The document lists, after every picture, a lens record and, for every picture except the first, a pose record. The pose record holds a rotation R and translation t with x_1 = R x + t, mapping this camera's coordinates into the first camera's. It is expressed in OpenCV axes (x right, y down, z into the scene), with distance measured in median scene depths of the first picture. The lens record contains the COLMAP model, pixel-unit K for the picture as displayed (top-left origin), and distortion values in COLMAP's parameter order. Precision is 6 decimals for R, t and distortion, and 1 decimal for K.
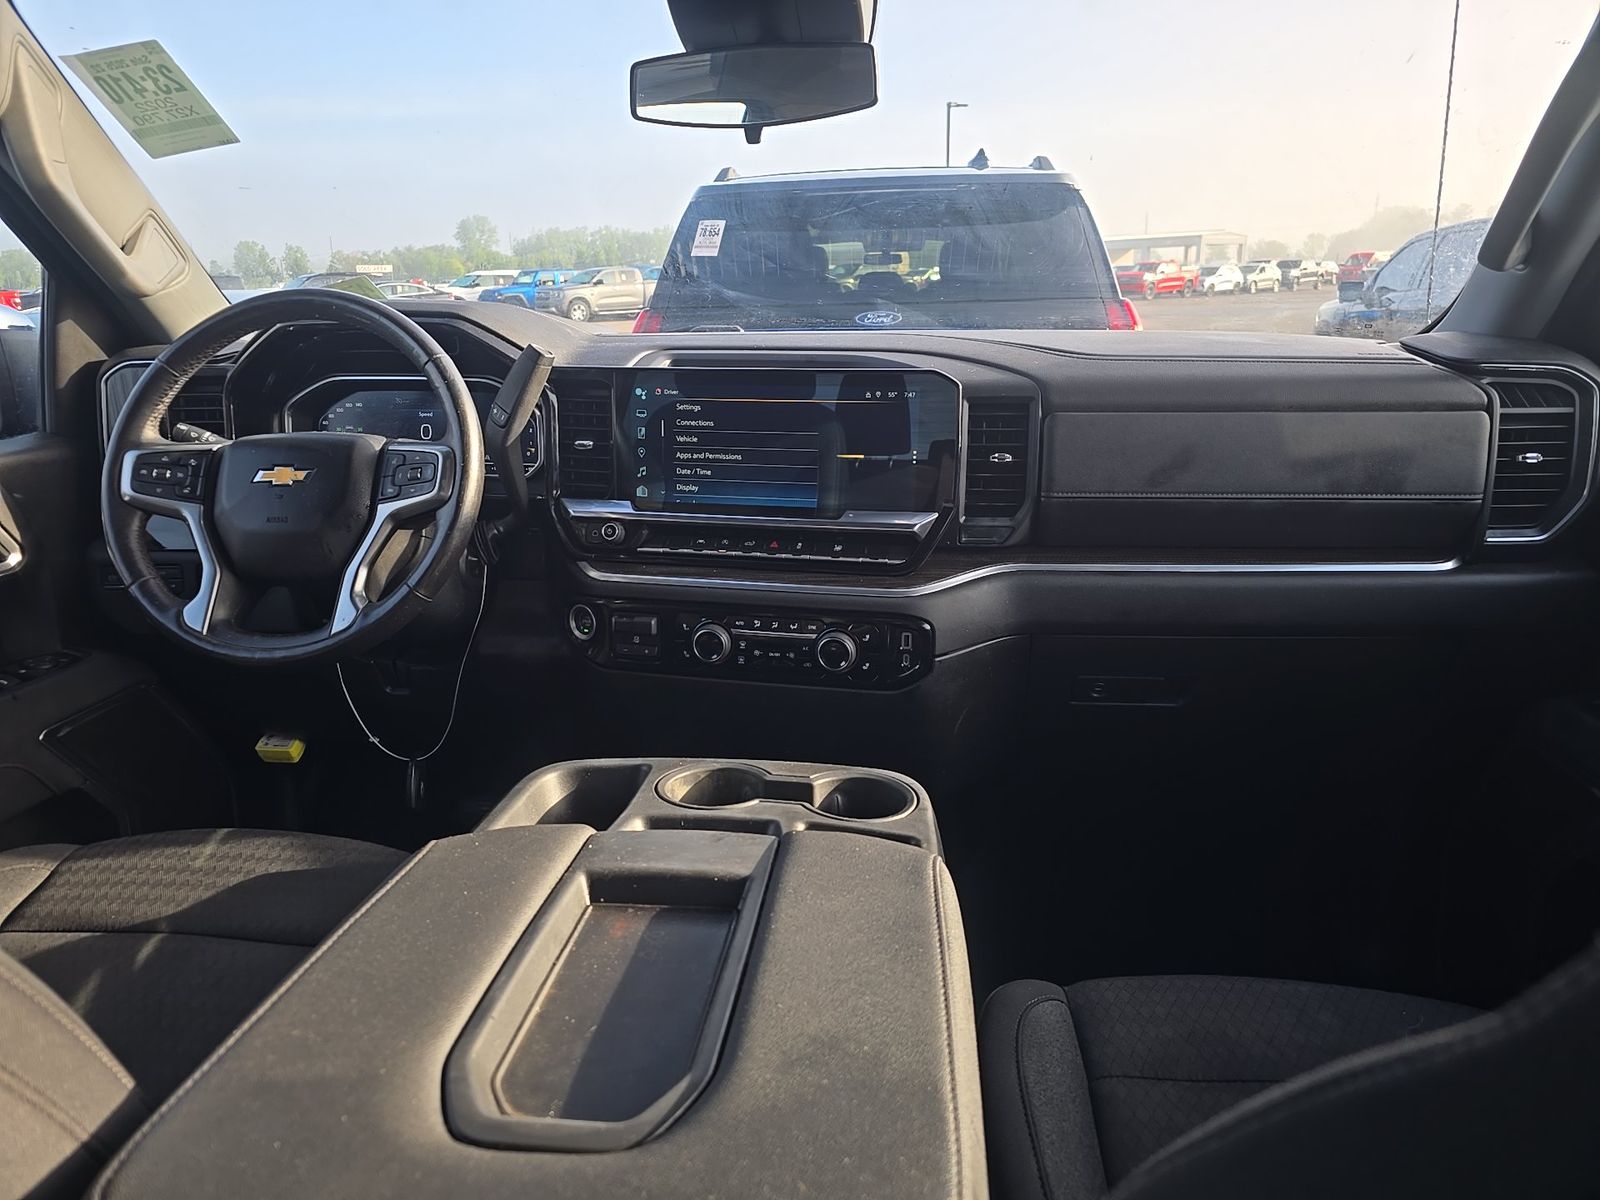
lens RADIAL K [[1057.6, 0, 791.5], [0, 1057.6, 606.7], [0, 0, 1]] dist [0.035313, -0.003738]
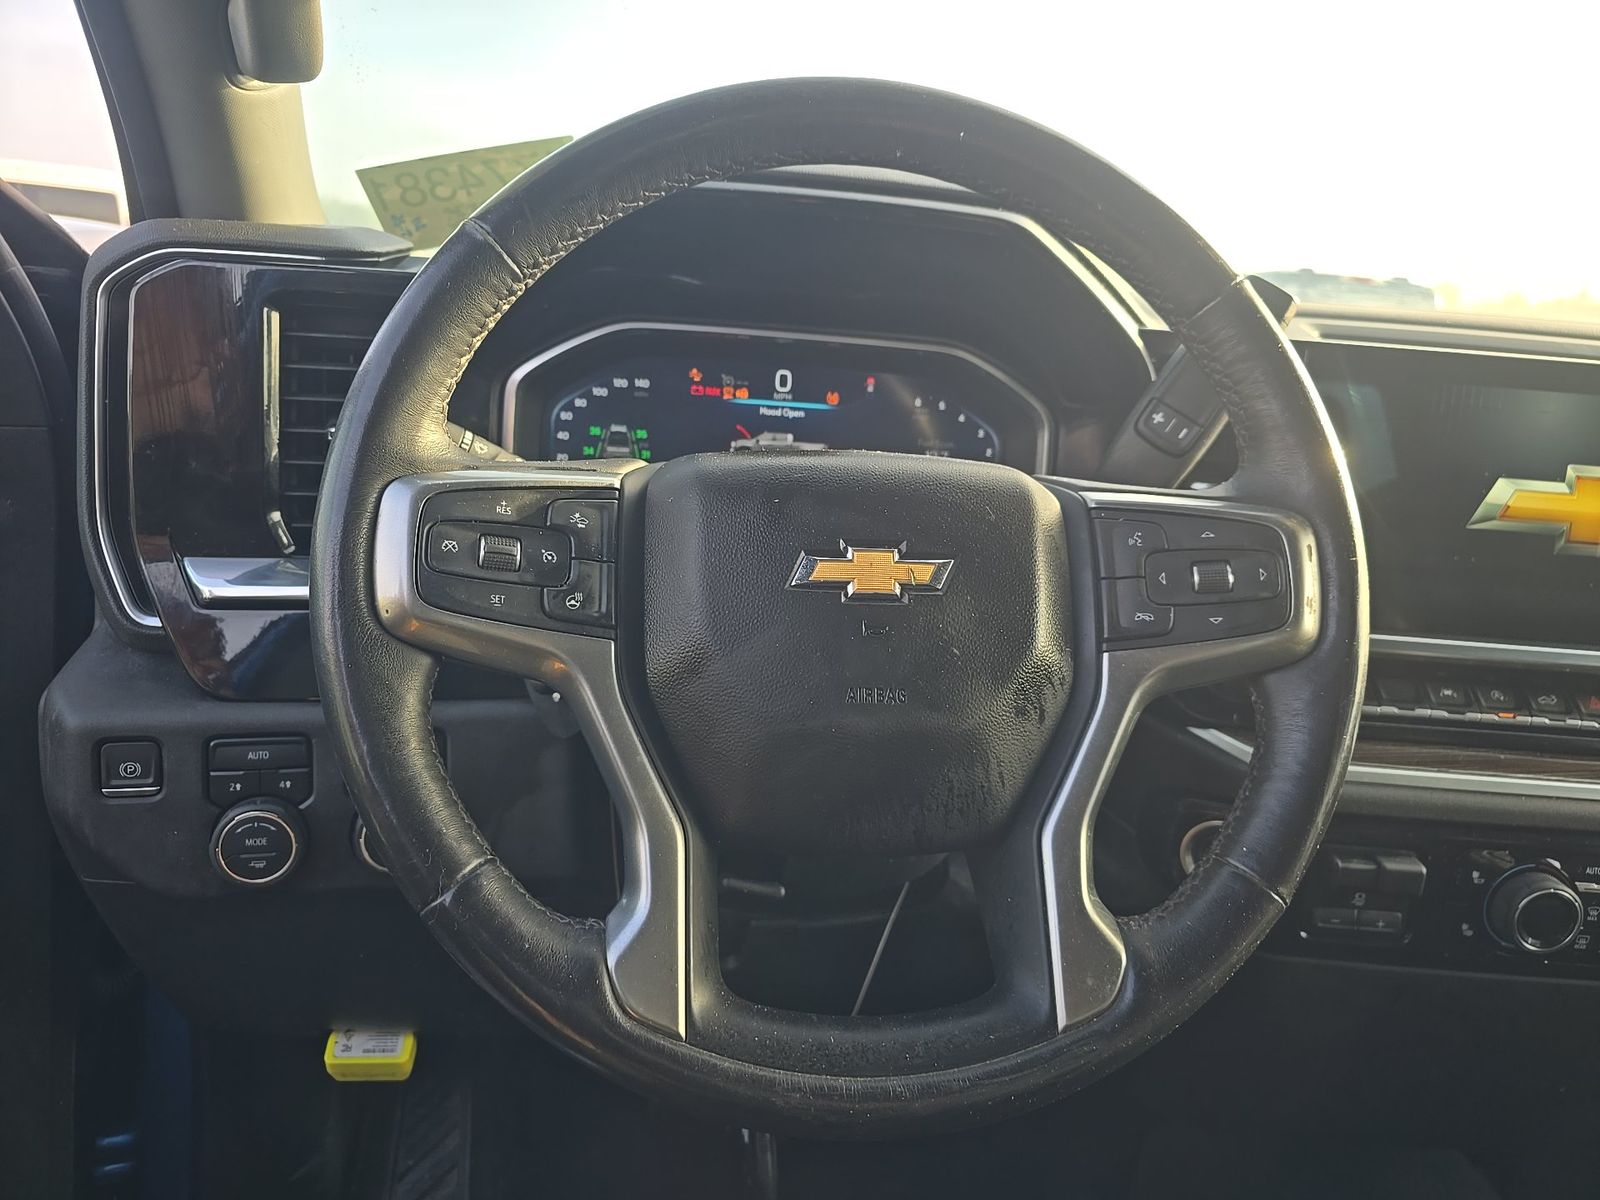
lens RADIAL K [[1057.6, 0, 791.5], [0, 1057.6, 606.7], [0, 0, 1]] dist [0.035313, -0.003738]
pose [[0.967114, 0.016543, 0.253806, -0.580950], [-0.014624, 0.999848, -0.009447, -0.103916], [-0.253924, 0.005425, 0.967209, 0.638995]]
